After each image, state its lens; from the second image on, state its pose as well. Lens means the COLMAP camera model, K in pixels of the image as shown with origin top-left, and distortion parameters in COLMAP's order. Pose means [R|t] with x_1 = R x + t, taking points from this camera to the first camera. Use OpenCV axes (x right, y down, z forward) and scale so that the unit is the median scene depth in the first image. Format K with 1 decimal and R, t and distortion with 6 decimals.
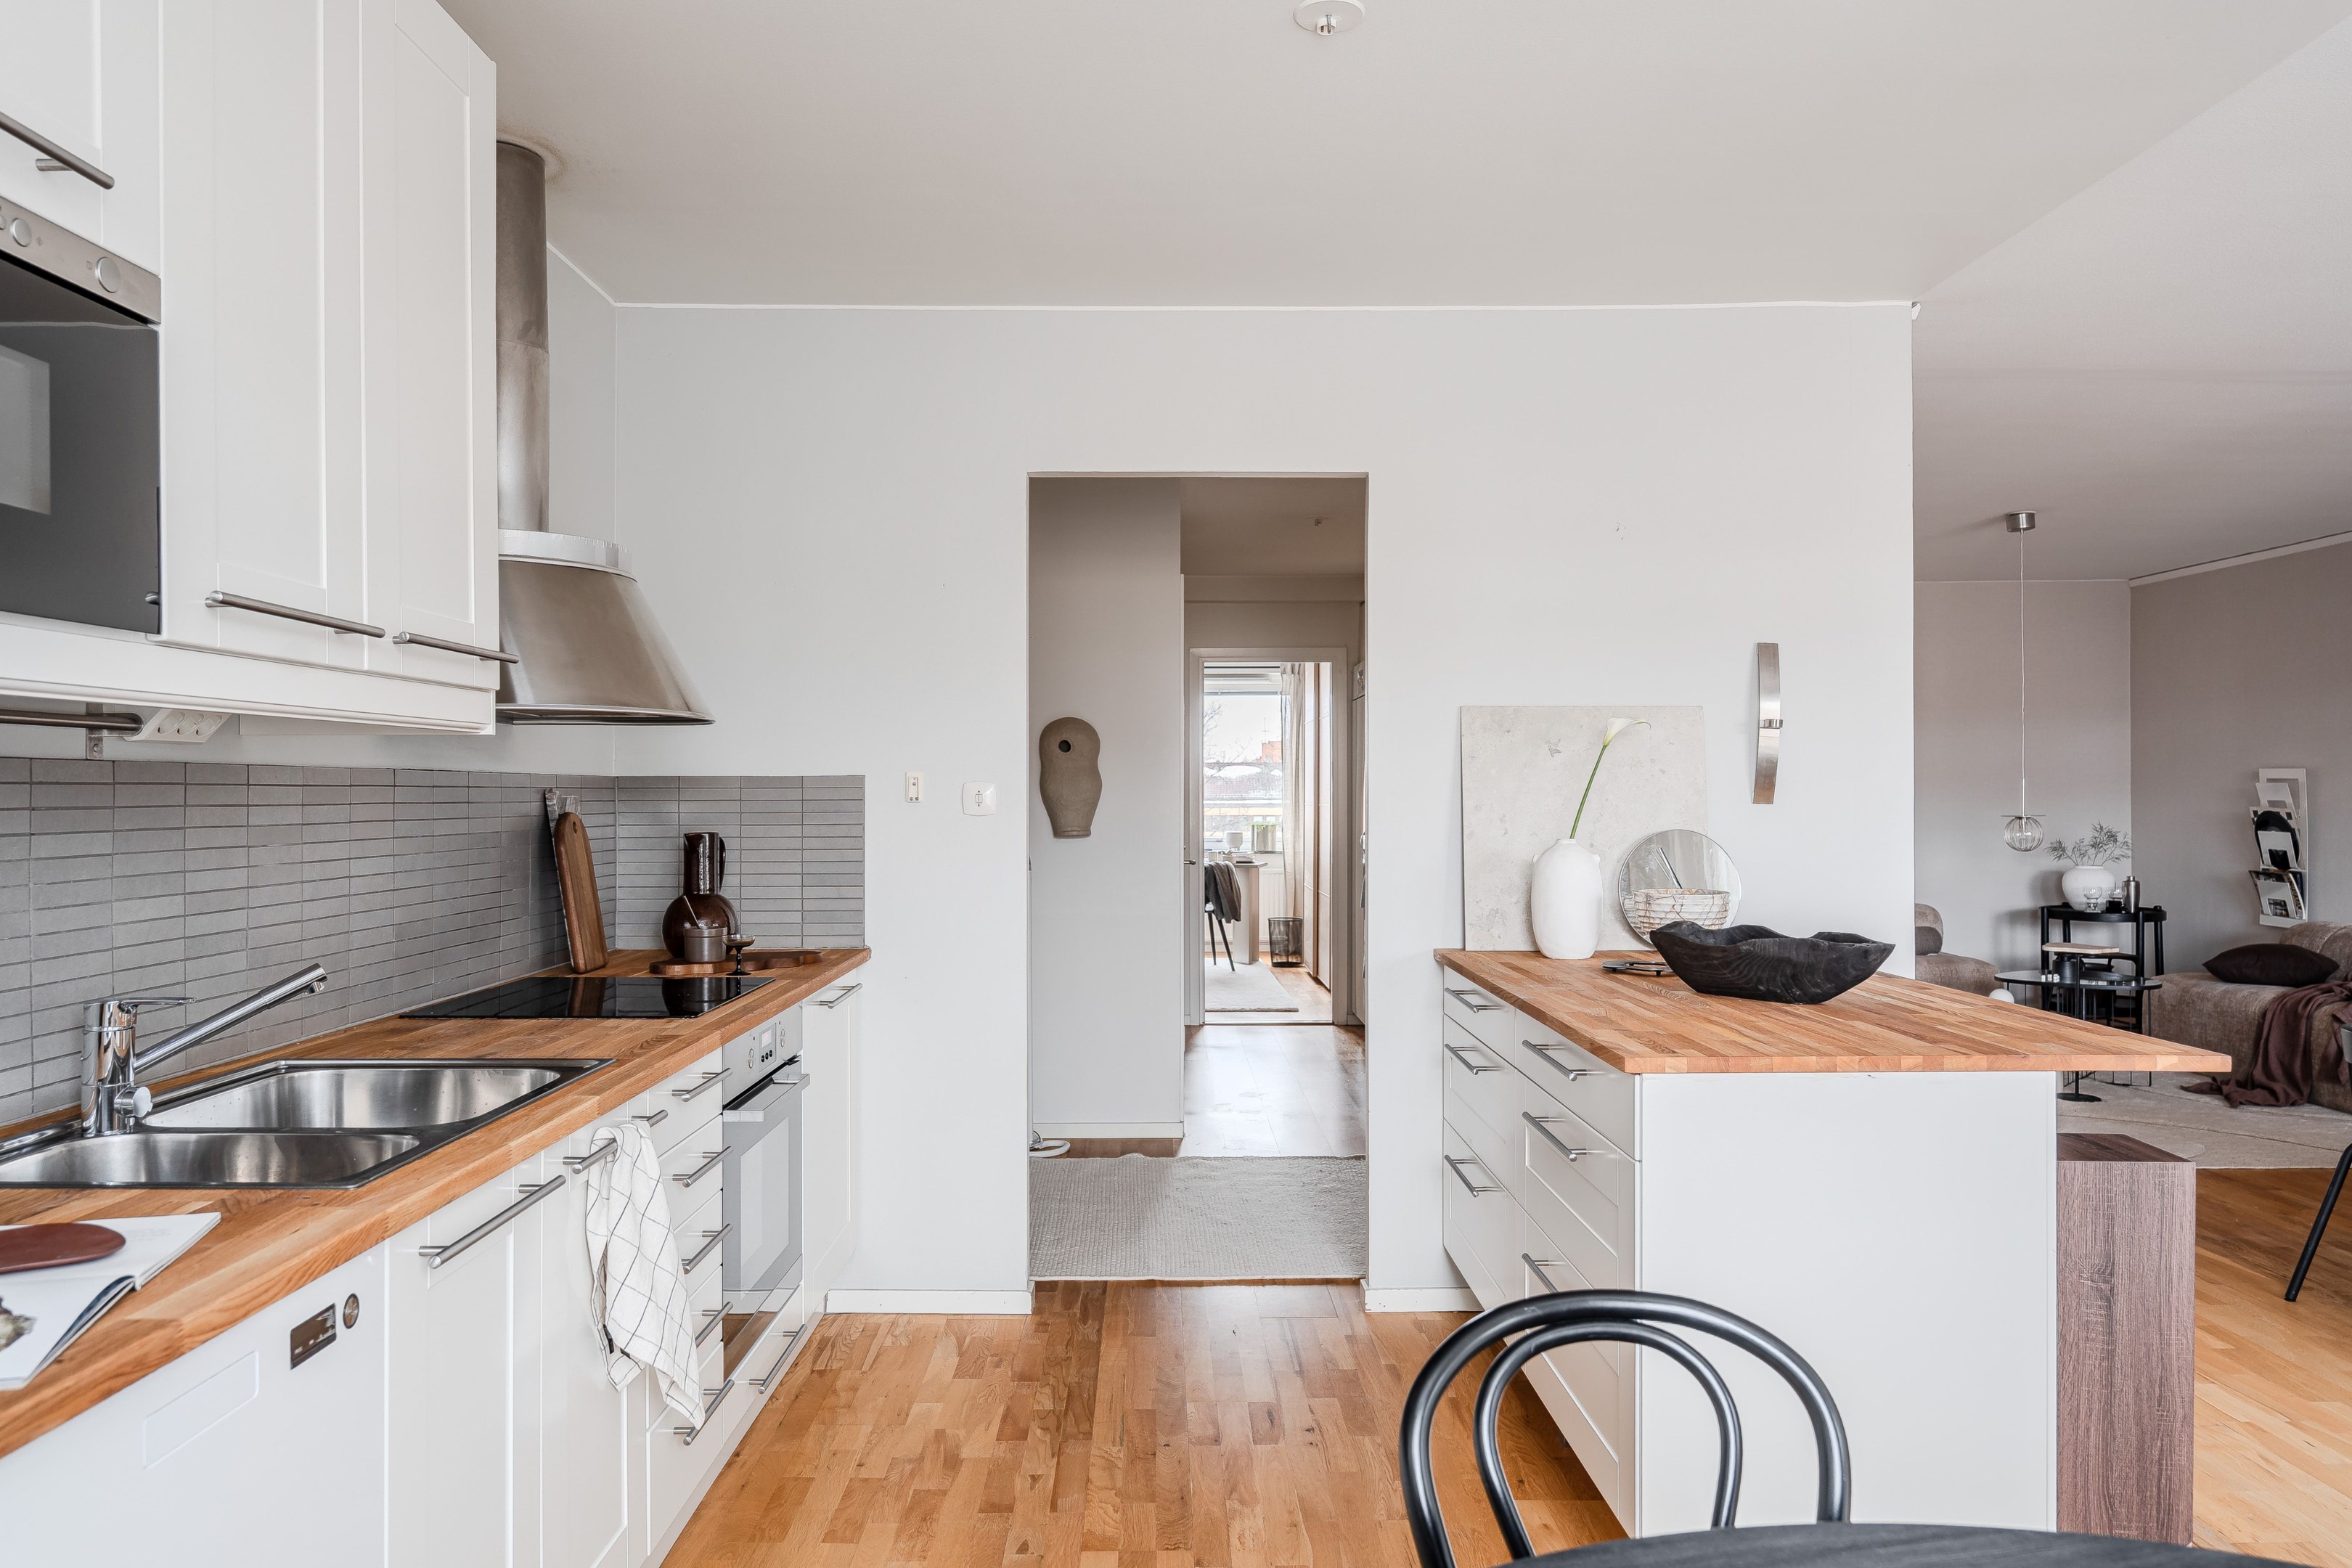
lens RADIAL K [[1629.7, 0, 1188.7], [0, 1629.7, 784.0], [0, 0, 1]] dist [0.001889, 0.002352]
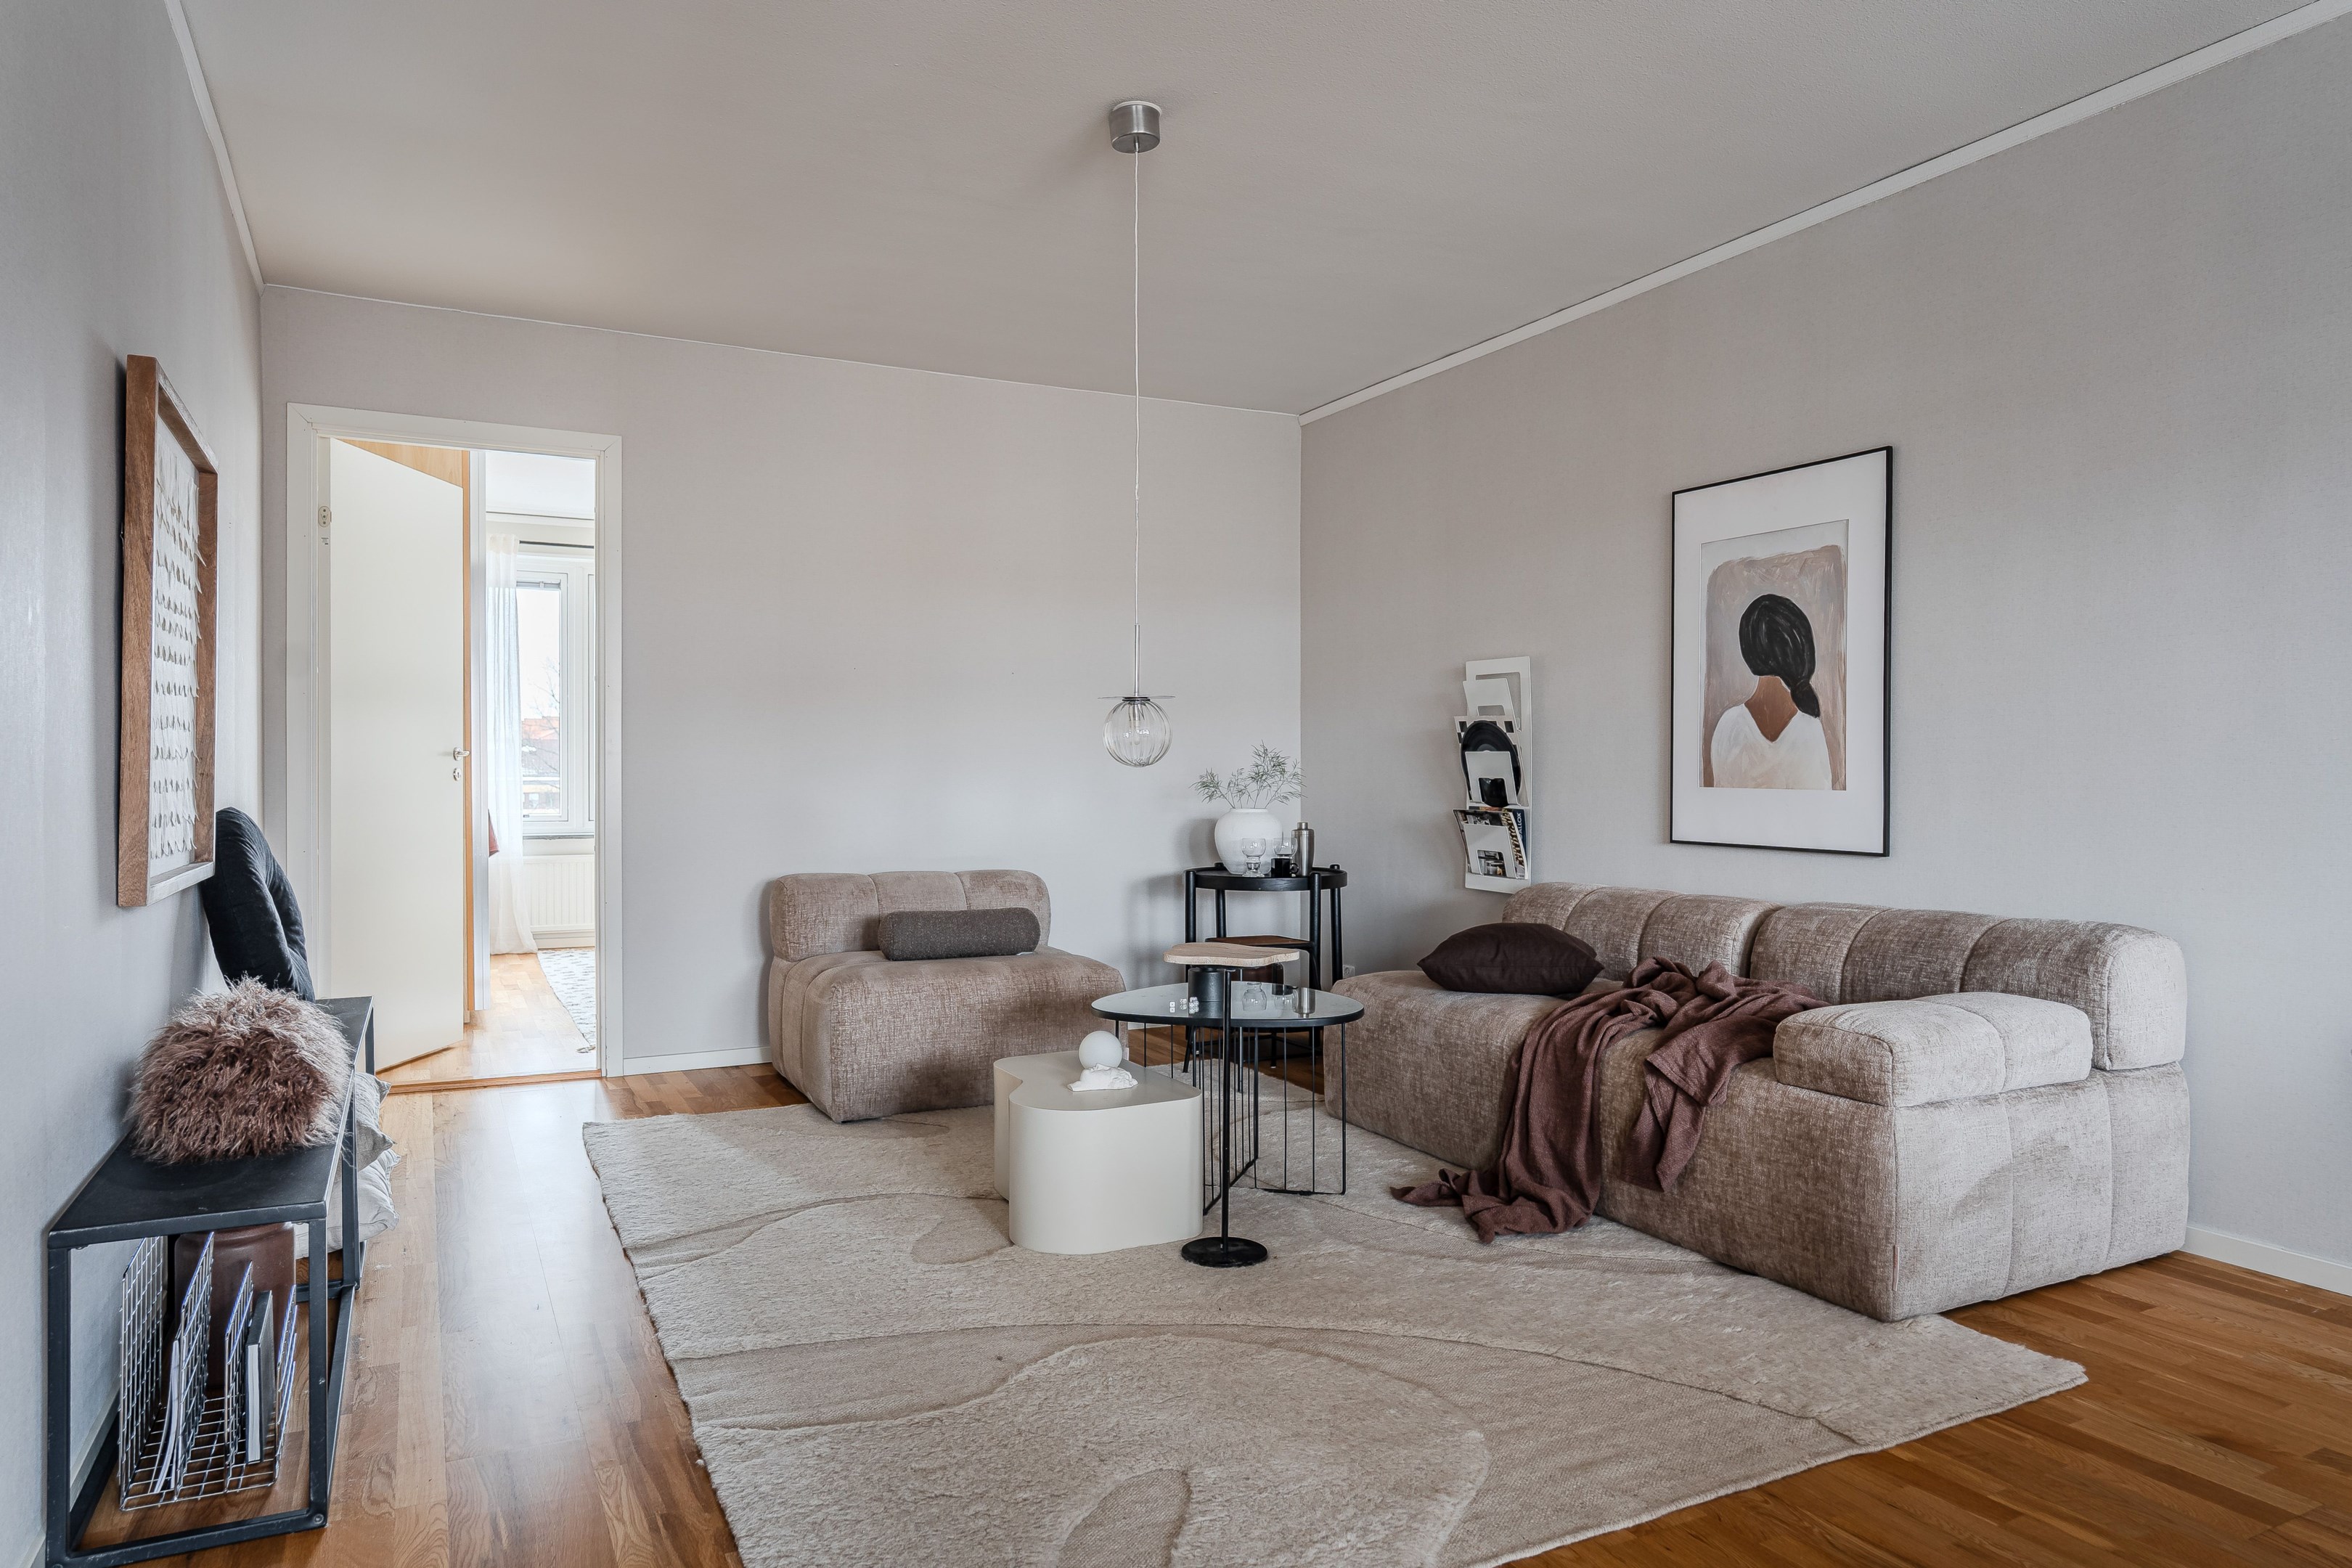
lens RADIAL K [[1469.0, 0, 1175.5], [0, 1469.0, 778.9], [0, 0, 1]] dist [-0.024045, -0.000748]
pose [[0.898688, -0.000339, 0.438588, 0.280617], [-0.003381, 0.999965, 0.007700, 0.036437], [-0.438575, -0.008403, 0.898655, 0.508005]]
